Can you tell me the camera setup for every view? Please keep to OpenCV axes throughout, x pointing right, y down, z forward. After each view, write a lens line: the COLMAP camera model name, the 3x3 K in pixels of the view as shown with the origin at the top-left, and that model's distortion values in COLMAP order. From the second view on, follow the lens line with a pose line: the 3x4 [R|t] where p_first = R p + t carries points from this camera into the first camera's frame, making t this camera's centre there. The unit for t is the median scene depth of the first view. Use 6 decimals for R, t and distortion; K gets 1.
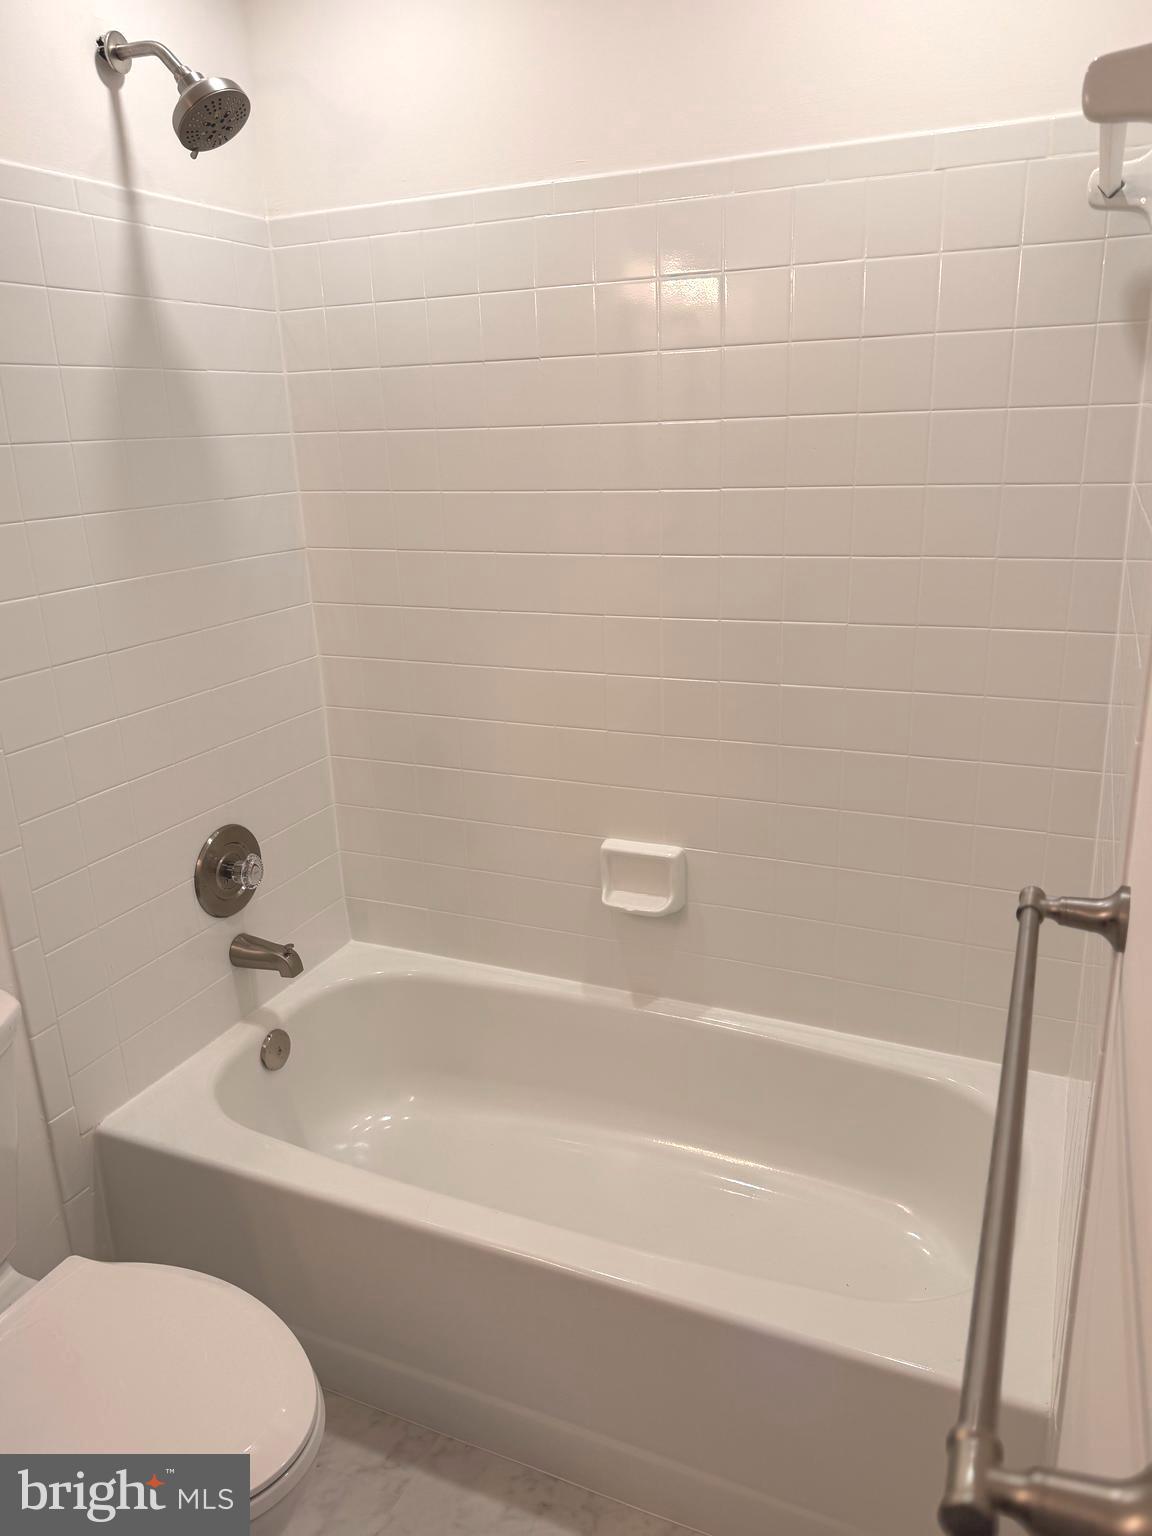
lens RADIAL K [[1153.4, 0, 576.0], [0, 1153.4, 768.0], [0, 0, 1]] dist [0.031697, -0.009873]
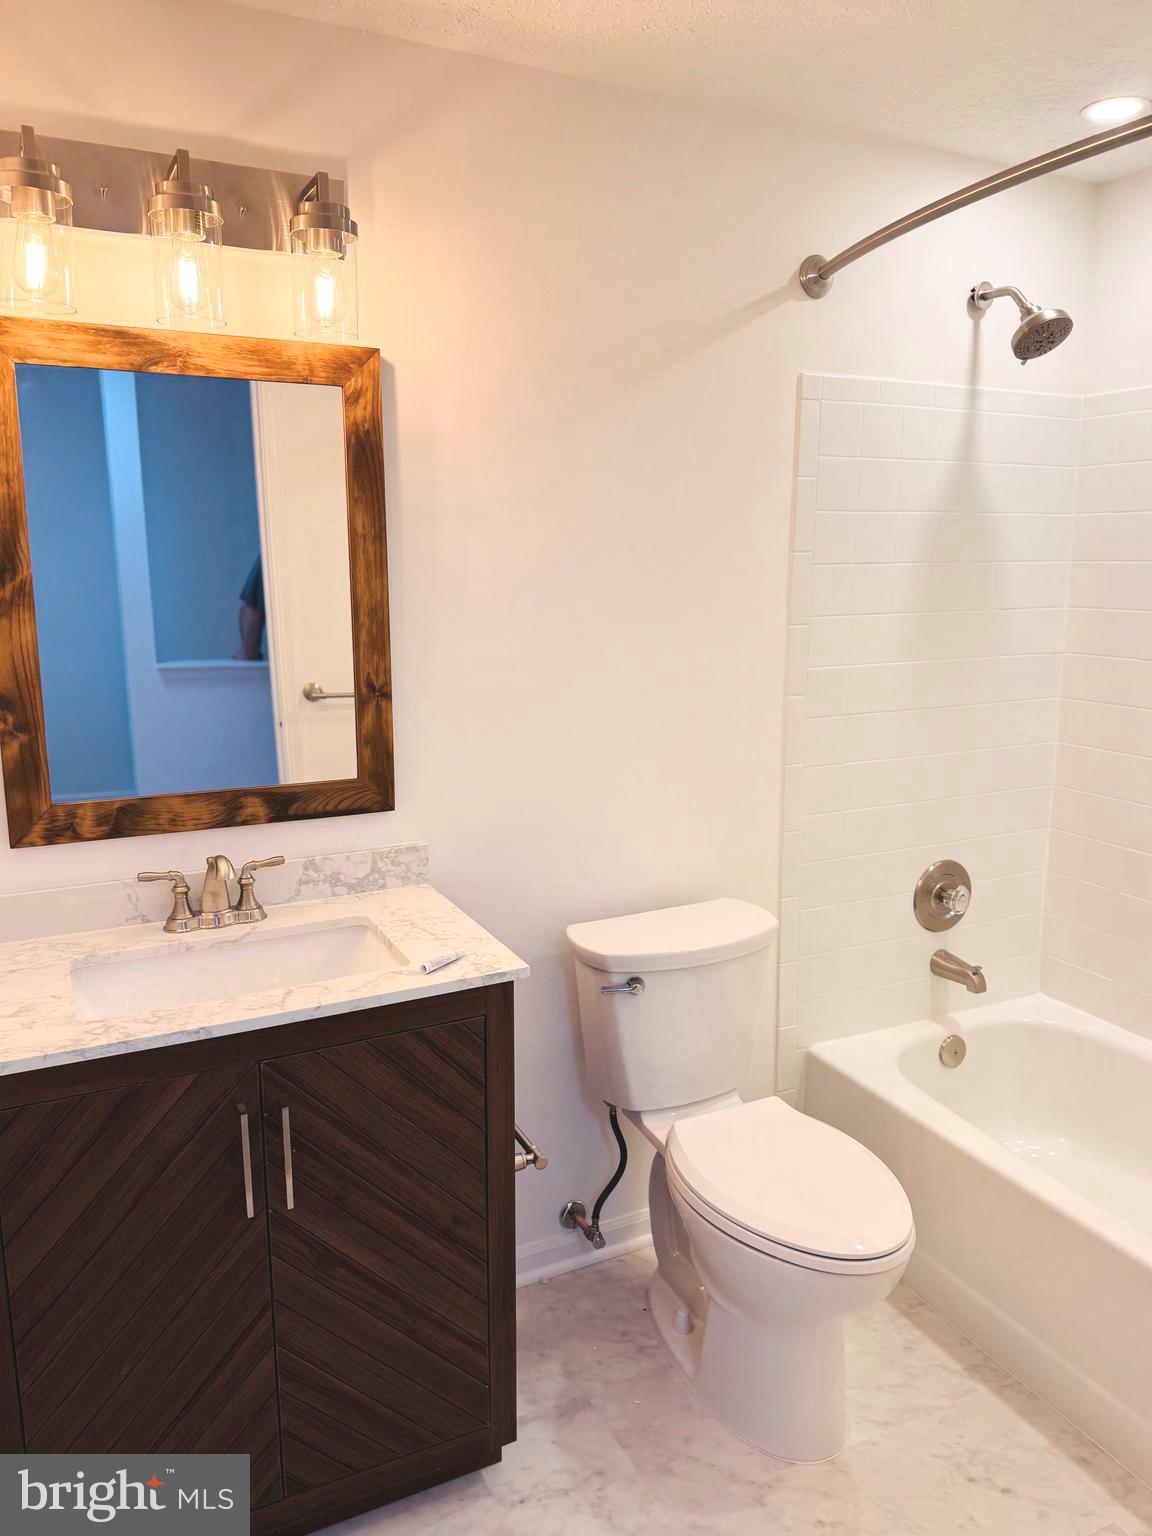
lens RADIAL K [[1153.4, 0, 576.0], [0, 1153.4, 768.0], [0, 0, 1]] dist [0.031697, -0.009873]
pose [[0.770903, 0.154193, -0.618008, 0.159251], [-0.209108, 0.977747, -0.016893, 0.058259], [0.601650, 0.142254, 0.785990, -0.272968]]
